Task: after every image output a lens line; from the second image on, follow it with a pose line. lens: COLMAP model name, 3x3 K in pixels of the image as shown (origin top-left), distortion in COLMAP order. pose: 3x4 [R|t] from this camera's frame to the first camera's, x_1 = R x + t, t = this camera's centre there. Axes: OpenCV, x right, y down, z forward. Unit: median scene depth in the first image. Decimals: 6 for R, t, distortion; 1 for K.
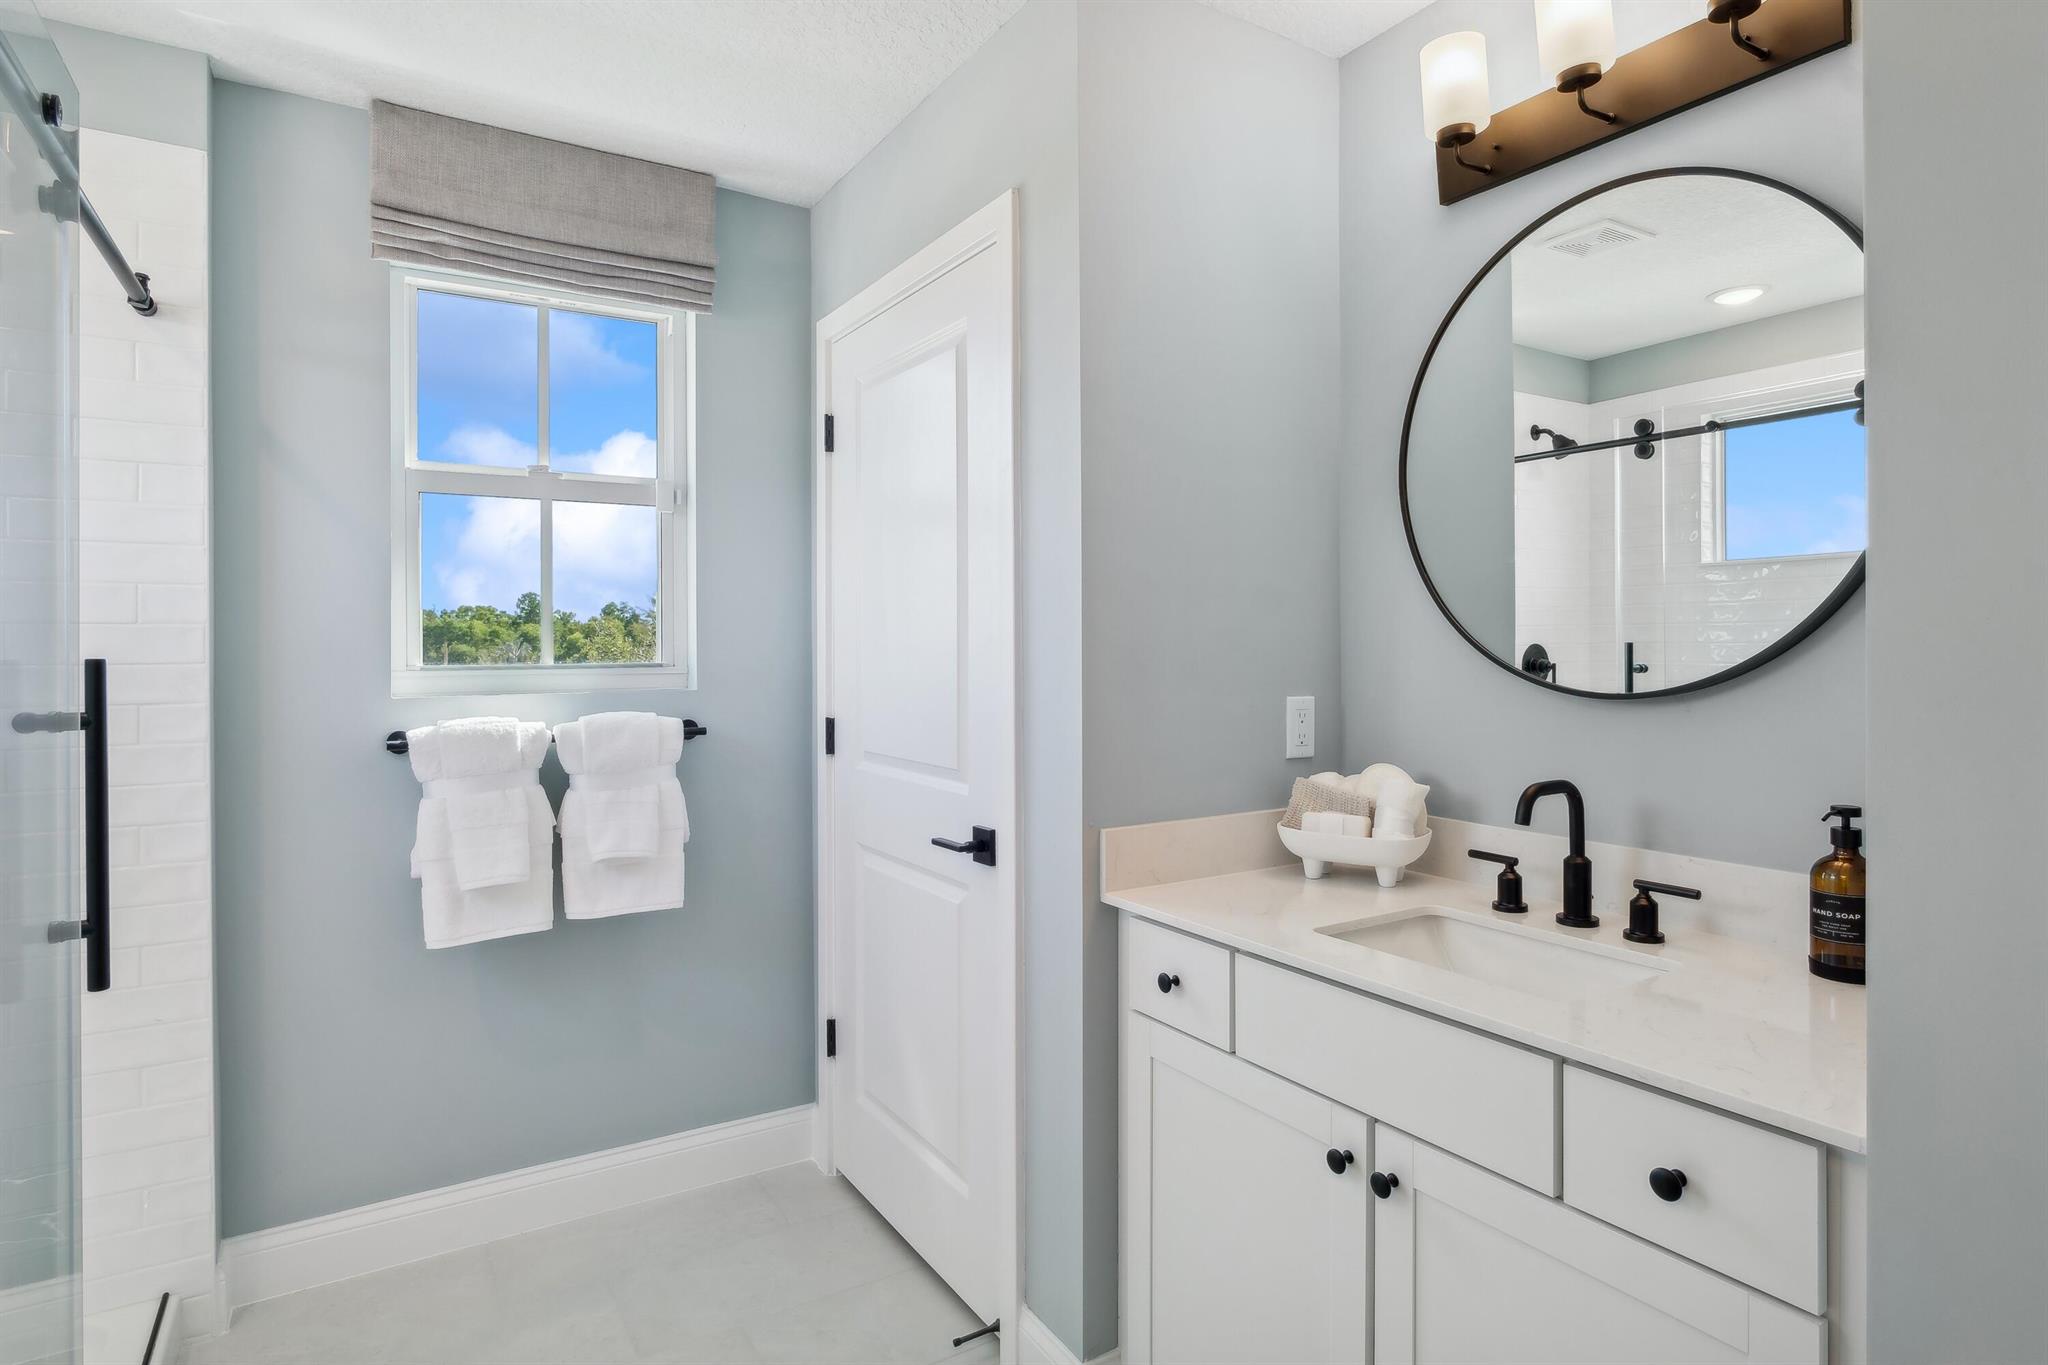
lens RADIAL K [[1081.3, 0, 1015.3], [0, 1081.3, 644.1], [0, 0, 1]] dist [-0.017937, 0.001251]
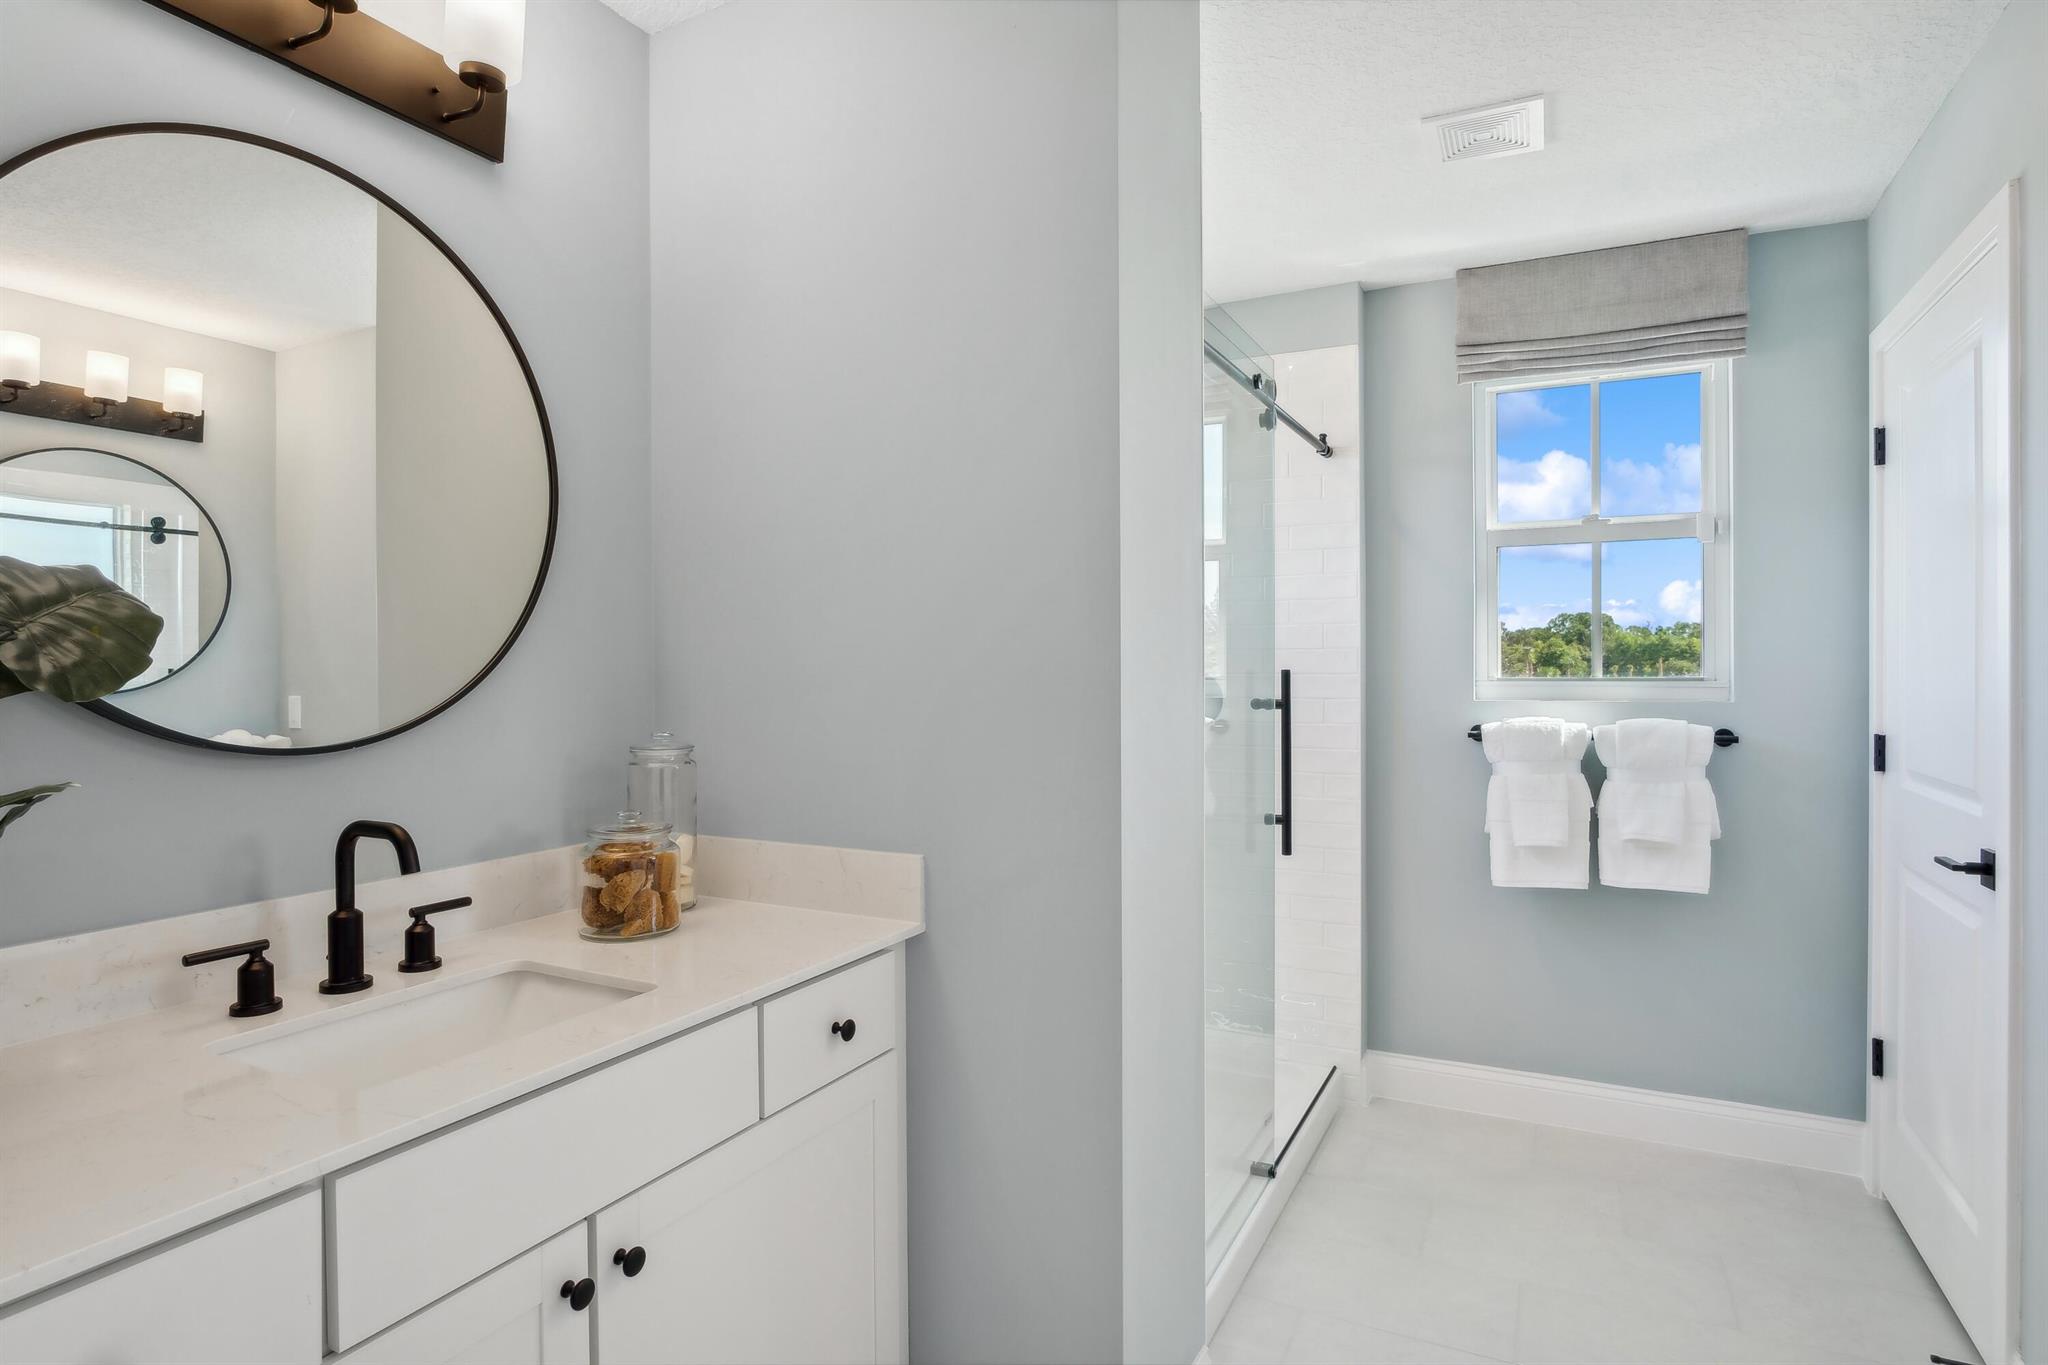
lens RADIAL K [[1092.1, 0, 1023.6], [0, 1092.1, 673.3], [0, 0, 1]] dist [-0.023666, 0.004716]
pose [[0.511595, 0.006986, -0.859198, 0.310577], [0.002324, 0.999952, 0.009514, 0.000987], [0.859224, -0.006864, 0.511554, -0.200676]]
